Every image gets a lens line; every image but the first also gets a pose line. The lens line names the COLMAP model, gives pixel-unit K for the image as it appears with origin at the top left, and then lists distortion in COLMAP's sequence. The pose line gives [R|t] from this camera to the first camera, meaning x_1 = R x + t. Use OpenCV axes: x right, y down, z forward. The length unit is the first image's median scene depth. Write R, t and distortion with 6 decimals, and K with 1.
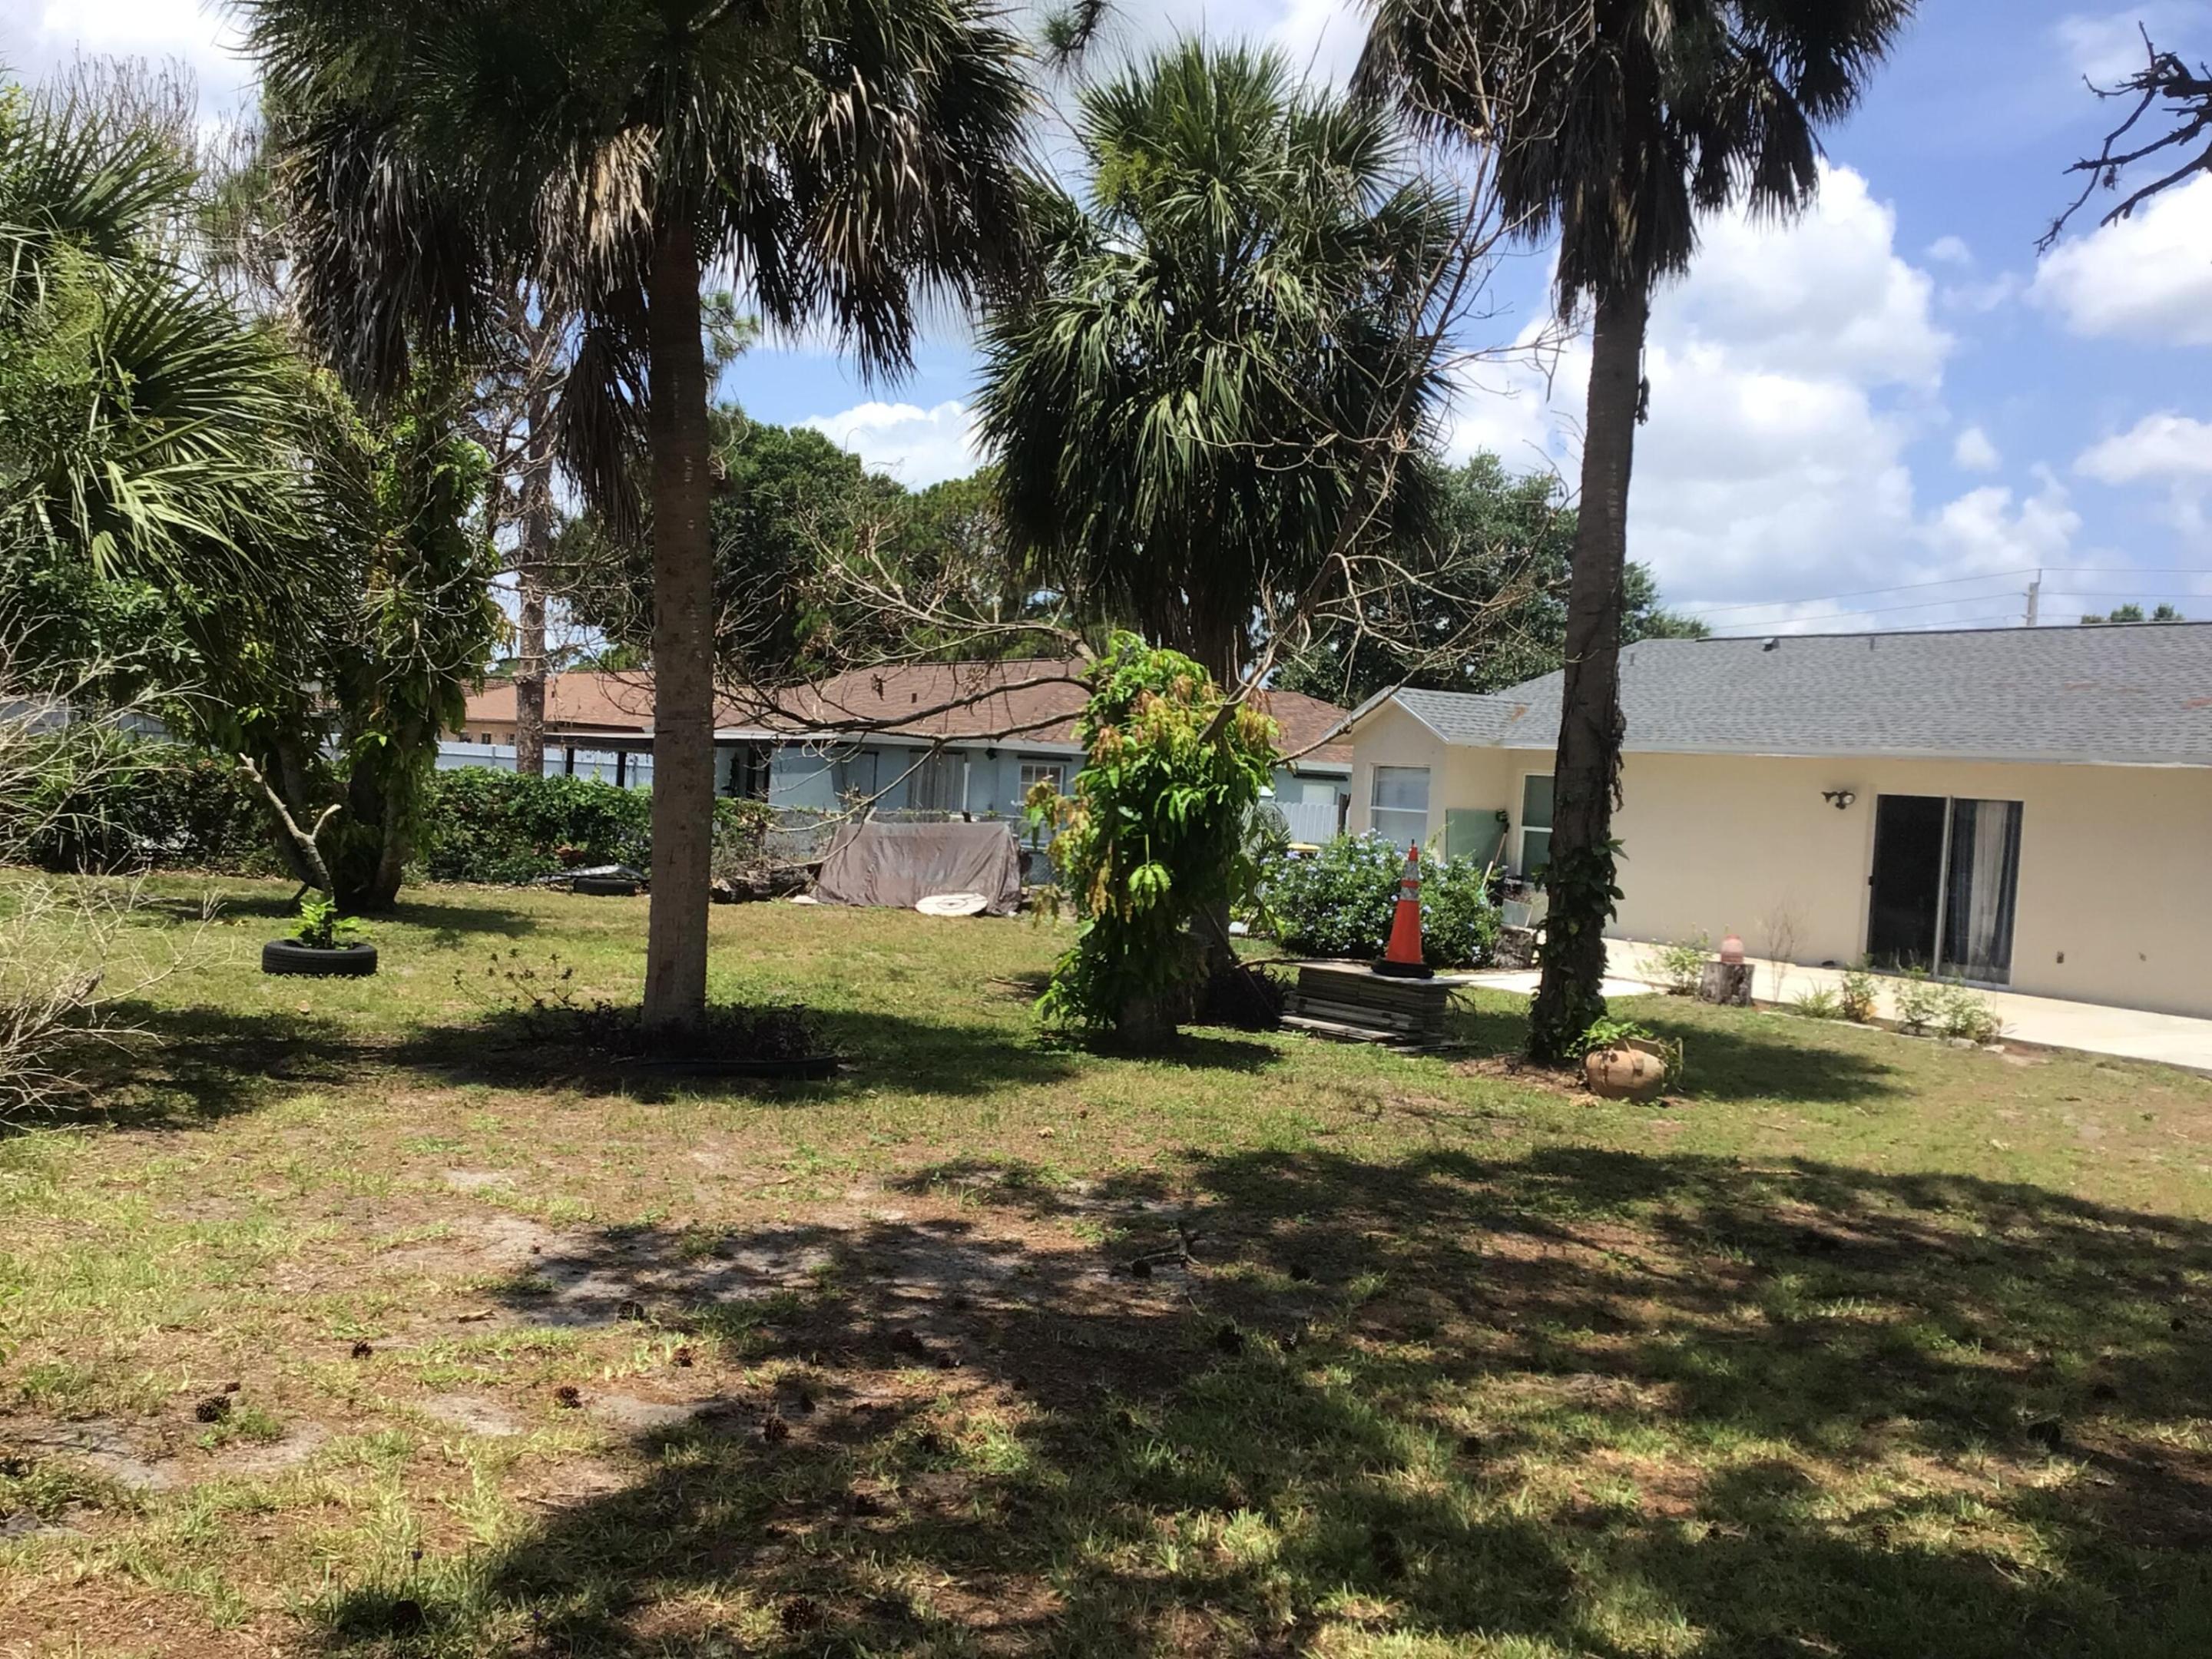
lens RADIAL K [[1993.2, 0, 1106.0], [0, 1993.2, 829.5], [0, 0, 1]] dist [0.152857, -0.297984]
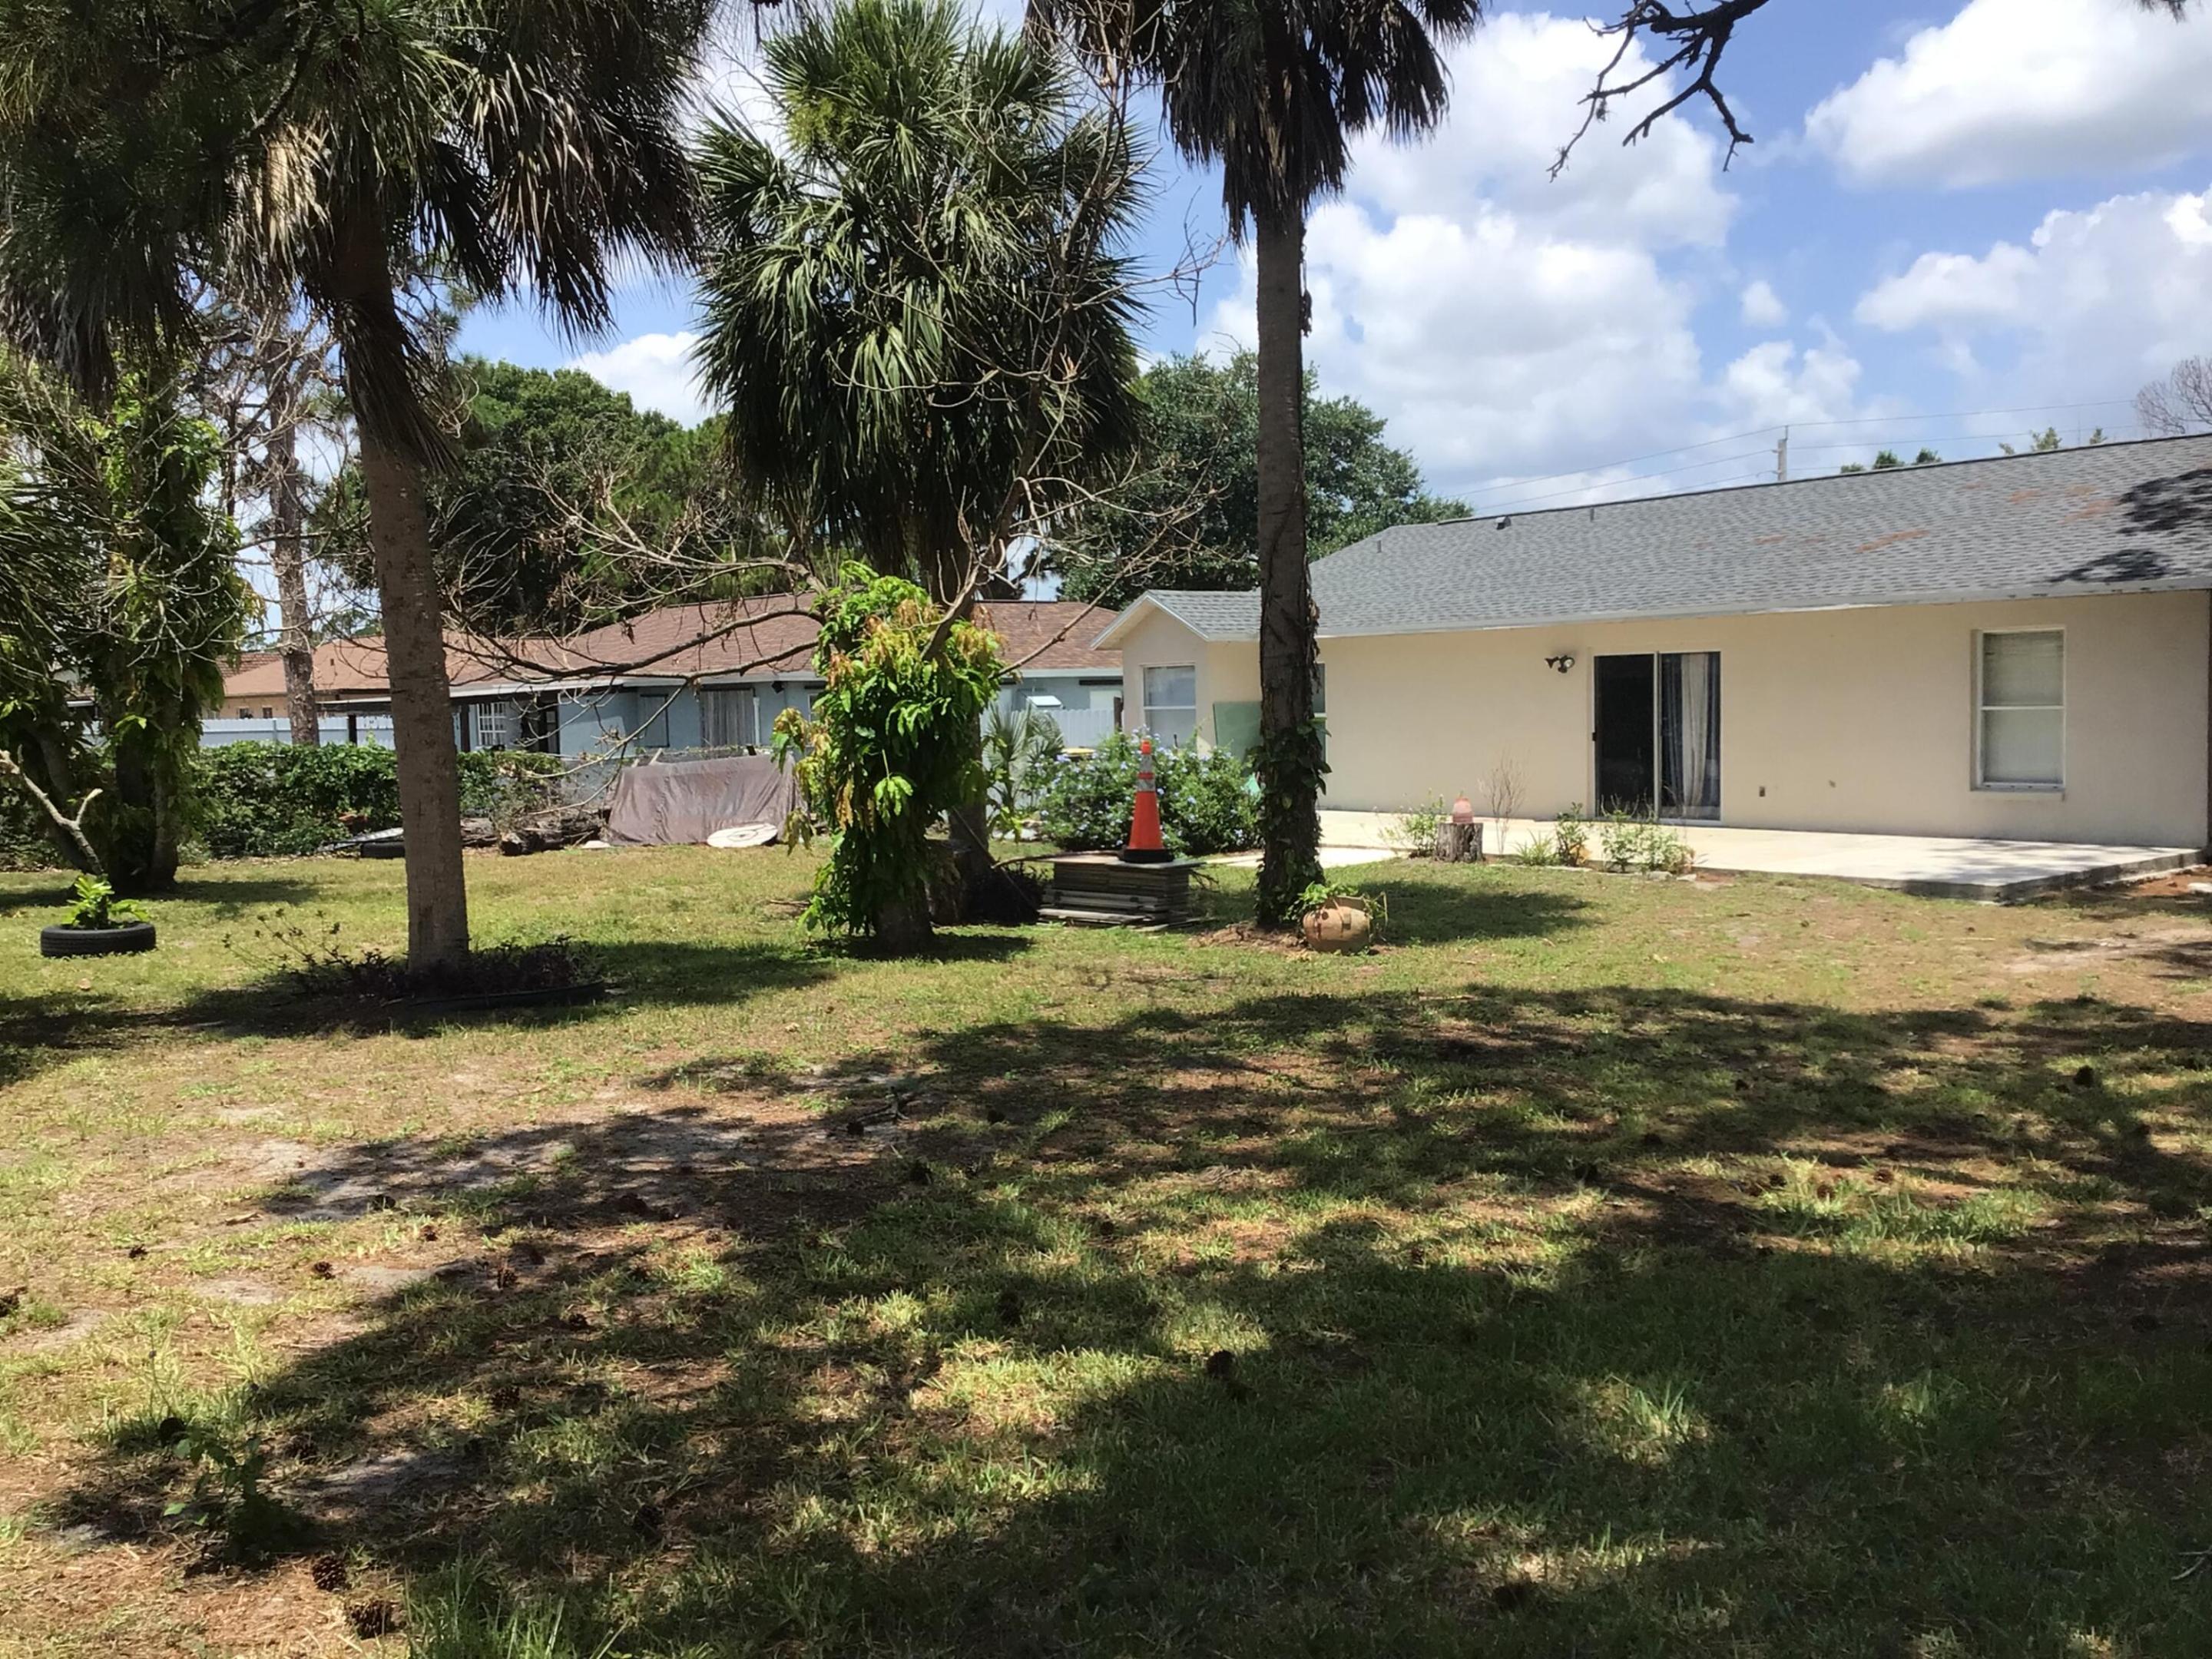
lens RADIAL K [[2054.7, 0, 1158.8], [0, 2054.7, 849.9], [0, 0, 1]] dist [0.118564, -0.195301]
pose [[0.992215, -0.090647, 0.085390, 0.065720], [0.086188, 0.994784, 0.054551, 0.007437], [-0.089890, -0.046766, 0.994853, -0.113764]]
